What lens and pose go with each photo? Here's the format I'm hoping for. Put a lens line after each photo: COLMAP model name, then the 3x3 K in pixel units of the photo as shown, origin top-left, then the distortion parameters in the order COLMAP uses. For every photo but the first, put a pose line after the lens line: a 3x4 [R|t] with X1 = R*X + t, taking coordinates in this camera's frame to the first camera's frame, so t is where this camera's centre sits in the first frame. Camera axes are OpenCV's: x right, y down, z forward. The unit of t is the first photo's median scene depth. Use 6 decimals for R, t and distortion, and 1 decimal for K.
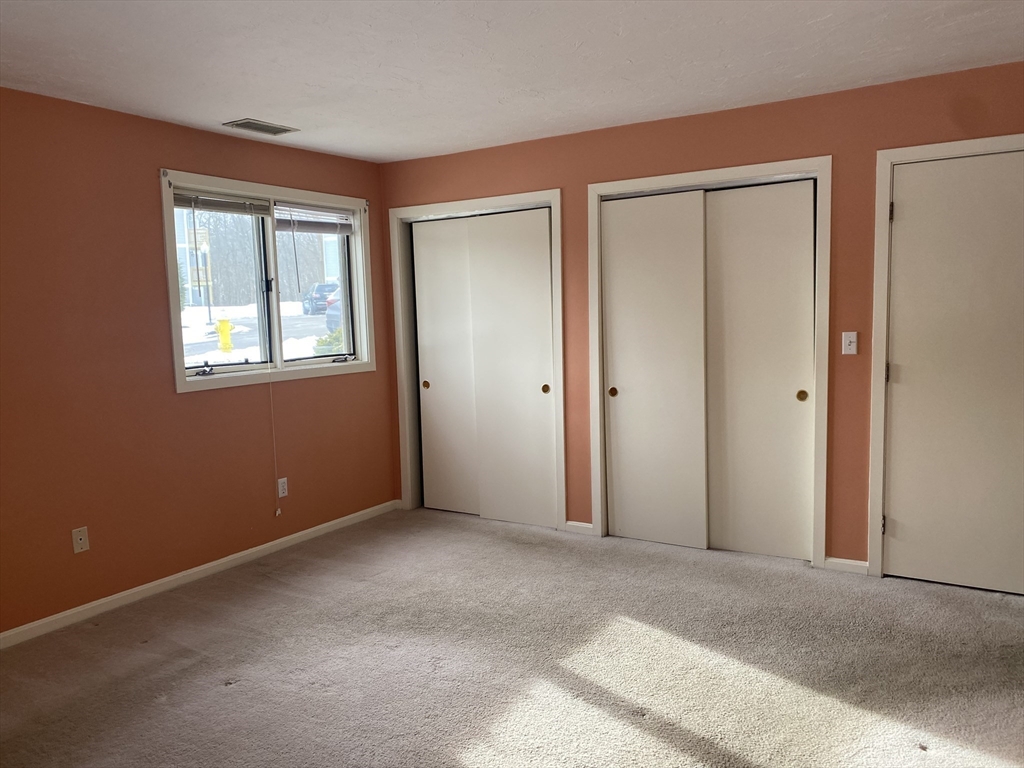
lens RADIAL K [[778.4, 0, 510.6], [0, 778.4, 382.3], [0, 0, 1]] dist [0.035955, -0.012762]
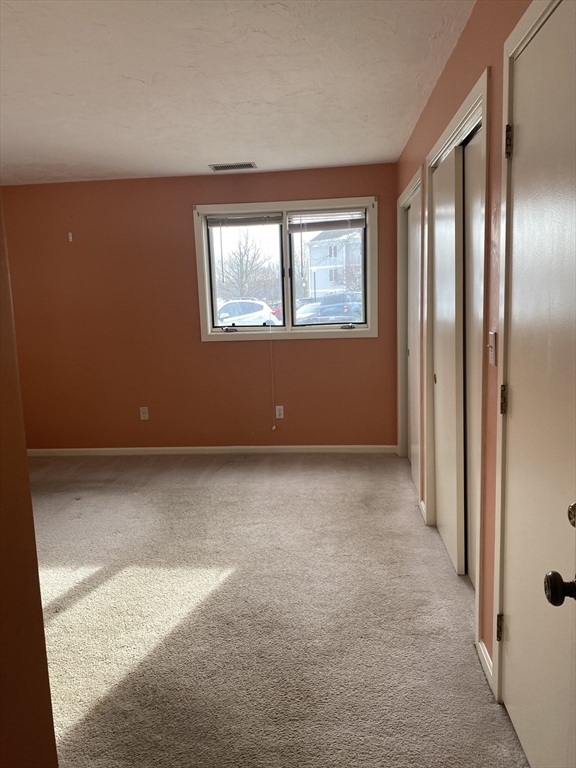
lens RADIAL K [[583.8, 0, 282.3], [0, 583.8, 381.2], [0, 0, 1]] dist [0.035955, -0.012762]
pose [[0.453921, 0.144916, -0.879178, 0.712254], [-0.063268, 0.989437, 0.130425, -0.070647], [0.888793, -0.003579, 0.458295, 0.541839]]
